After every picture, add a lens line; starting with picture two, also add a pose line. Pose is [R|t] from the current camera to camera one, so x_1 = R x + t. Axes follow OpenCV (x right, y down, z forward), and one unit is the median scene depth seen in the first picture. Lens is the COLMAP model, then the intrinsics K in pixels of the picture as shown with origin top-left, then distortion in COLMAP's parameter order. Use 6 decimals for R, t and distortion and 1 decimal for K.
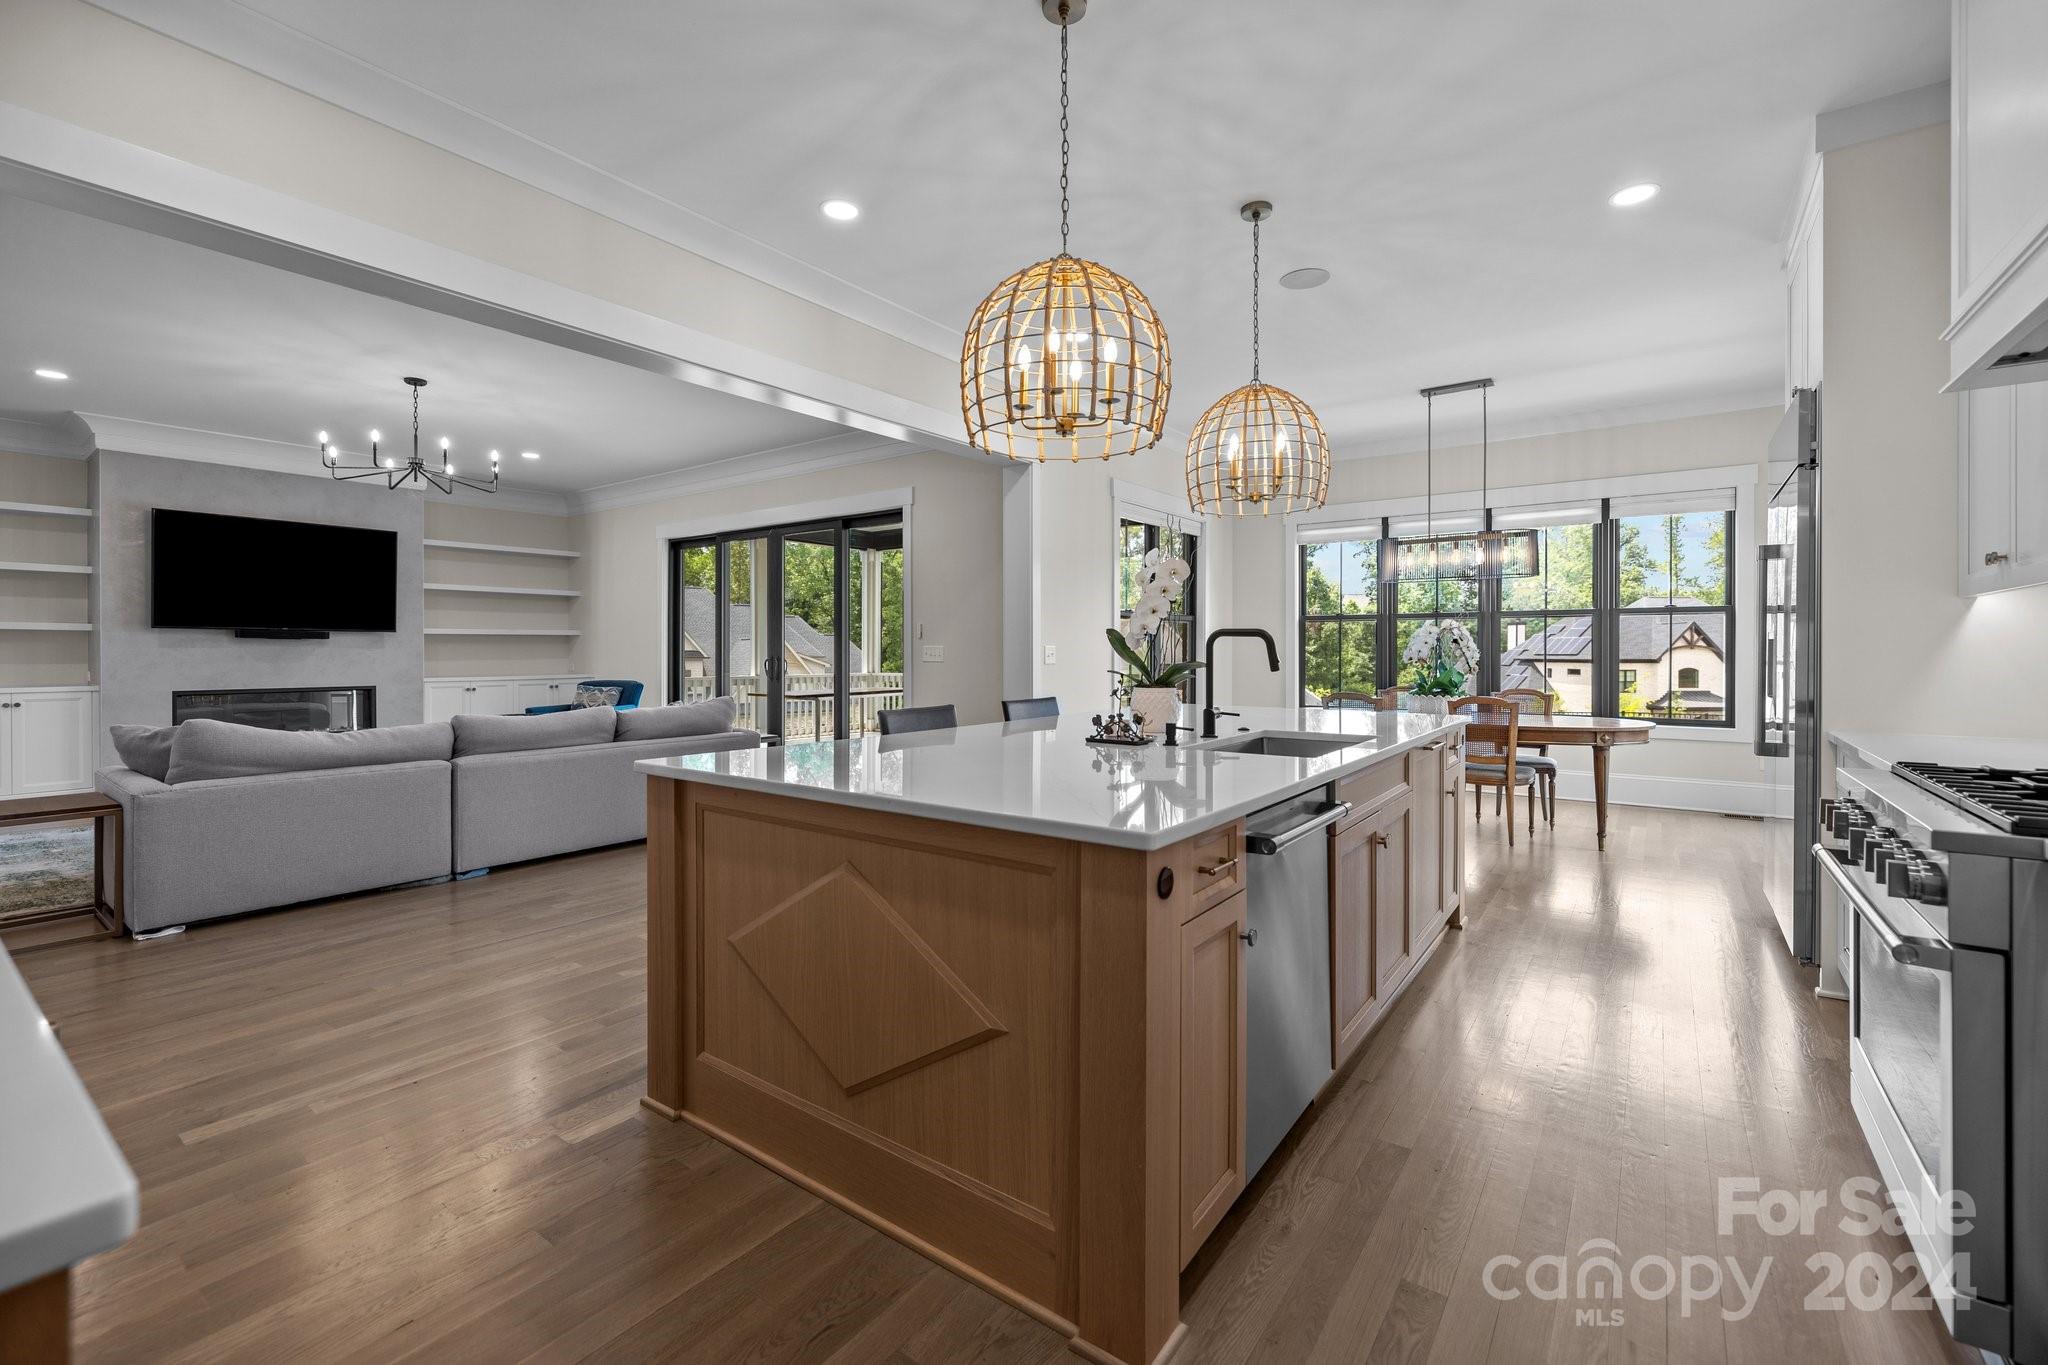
lens RADIAL K [[874.6, 0, 1024.7], [0, 874.6, 666.7], [0, 0, 1]] dist [0.014319, -0.000125]
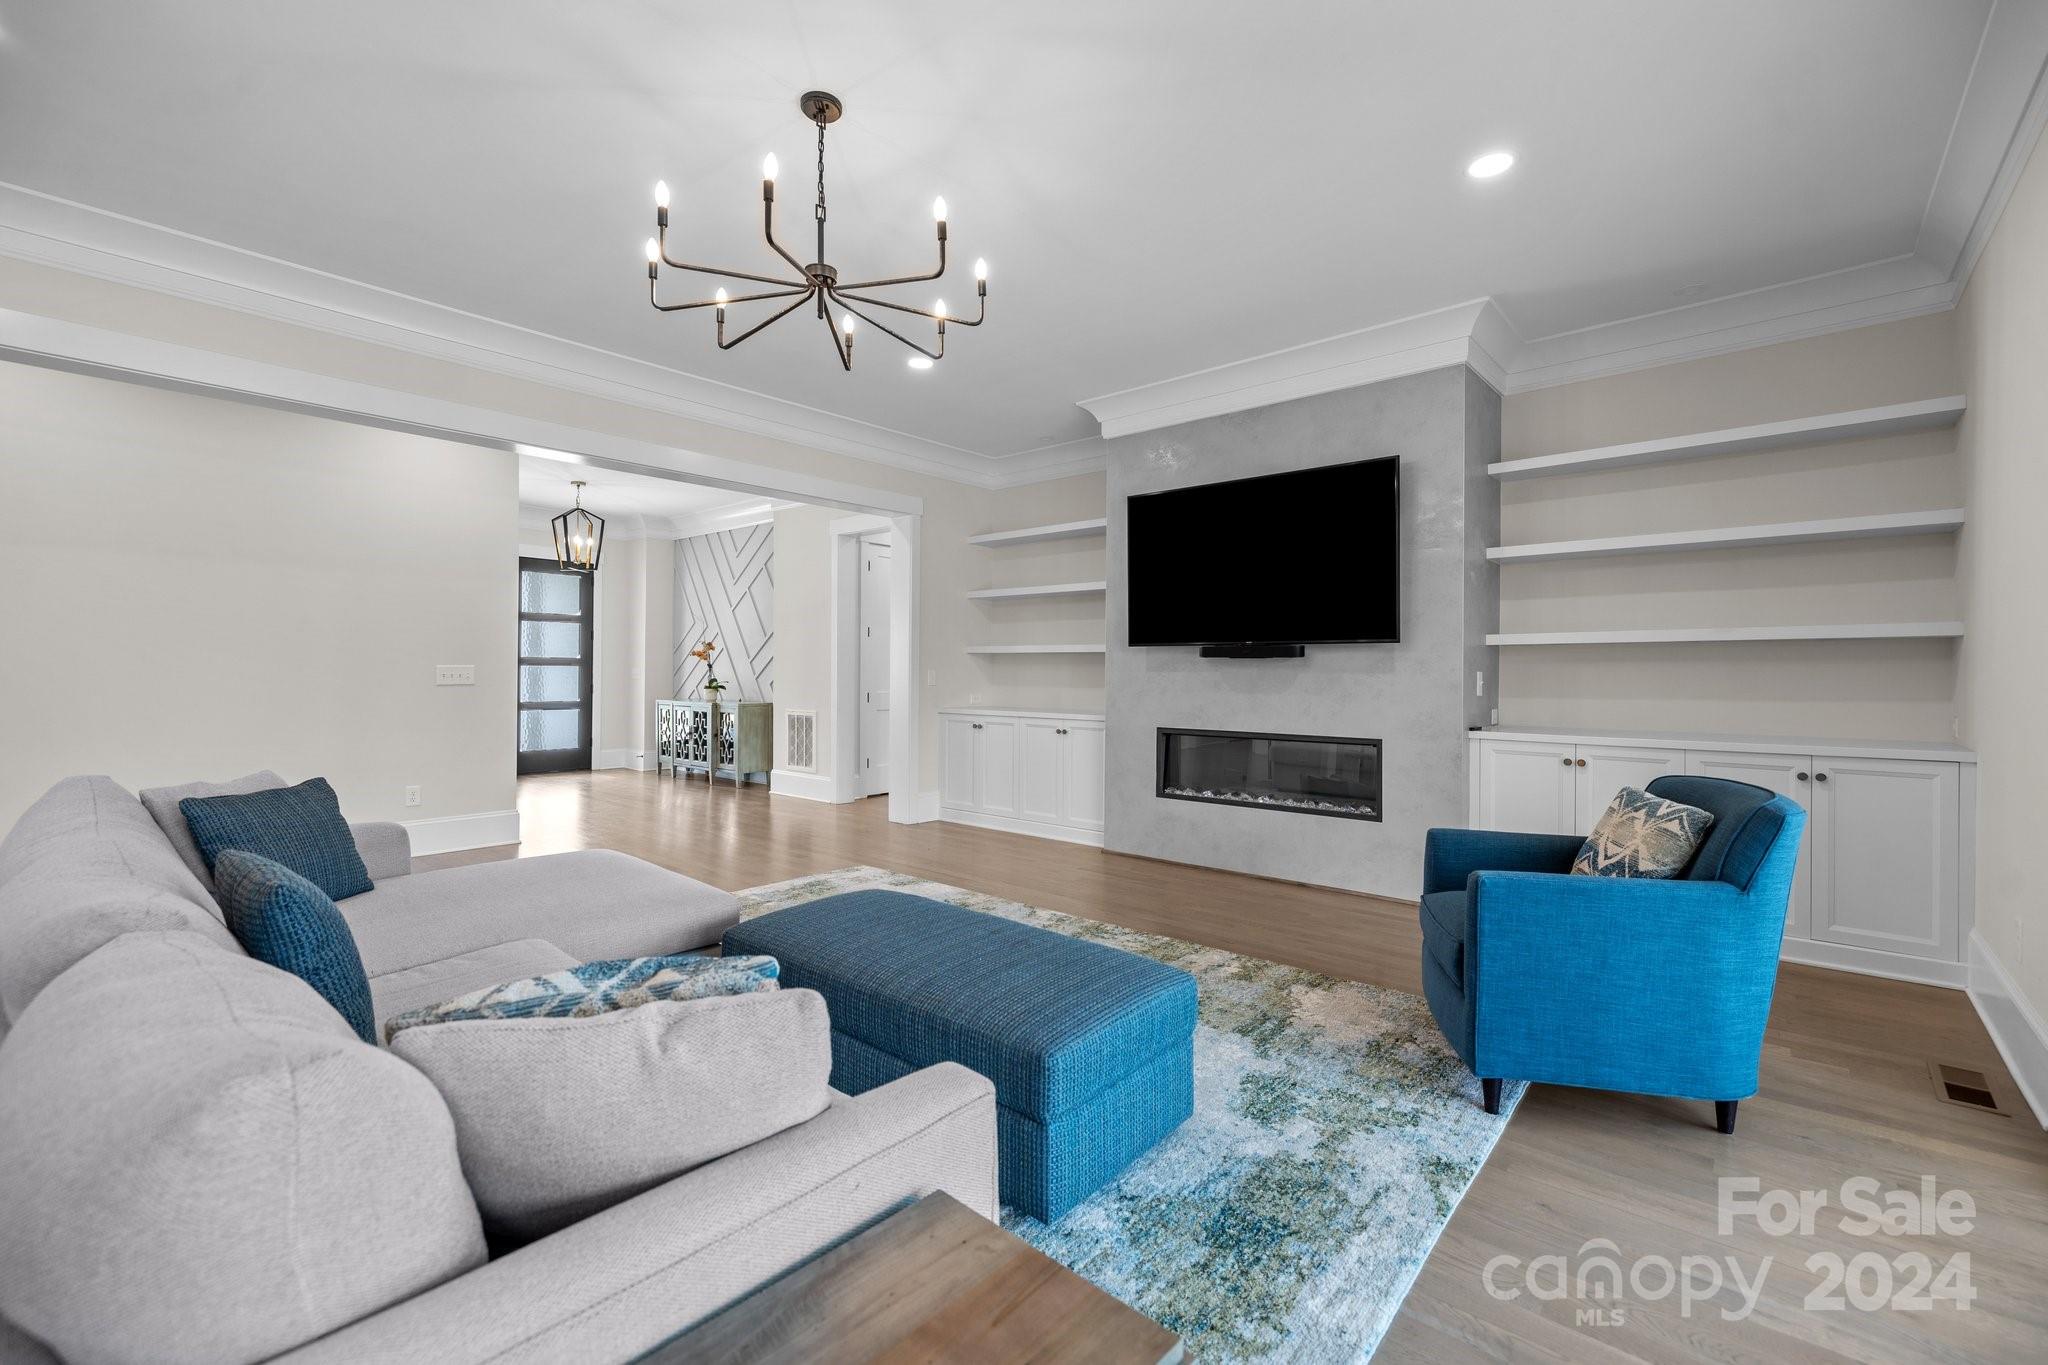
lens RADIAL K [[874.6, 0, 1024.7], [0, 874.6, 666.7], [0, 0, 1]] dist [0.014319, -0.000125]
pose [[-0.064292, -0.004300, -0.997922, -0.174288], [-0.020230, 0.999791, -0.003005, -0.019239], [0.997726, 0.019994, -0.064366, 0.847718]]
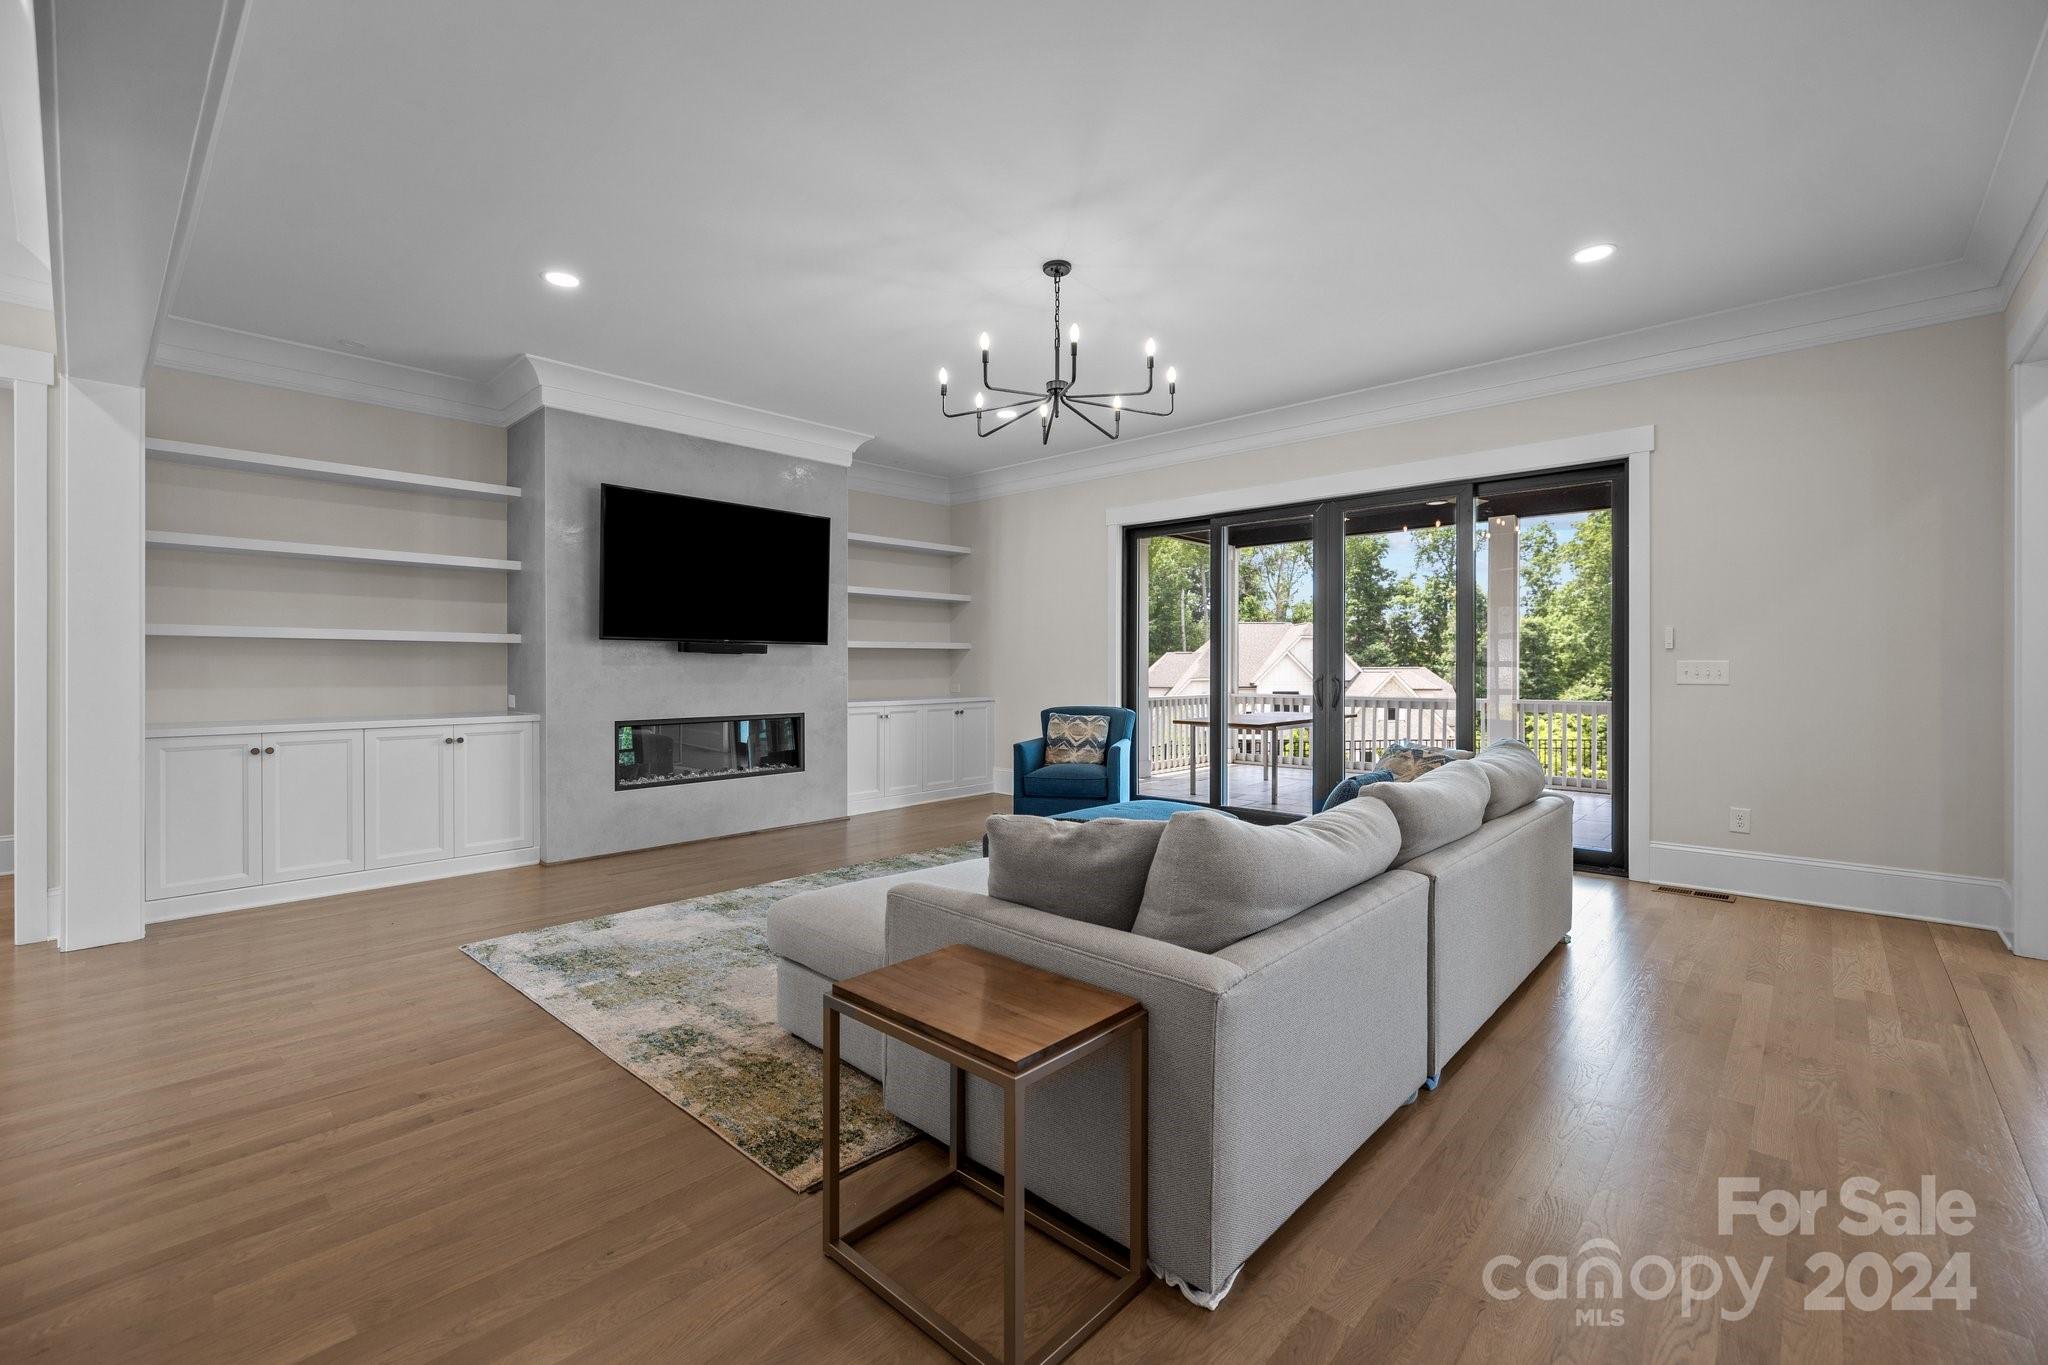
lens RADIAL K [[874.6, 0, 1024.7], [0, 874.6, 666.7], [0, 0, 1]] dist [0.014319, -0.000125]
pose [[0.995166, -0.001732, -0.098196, -0.485269], [-0.000151, 0.999816, -0.019162, -0.004871], [0.098211, 0.019084, 0.994983, 0.251079]]
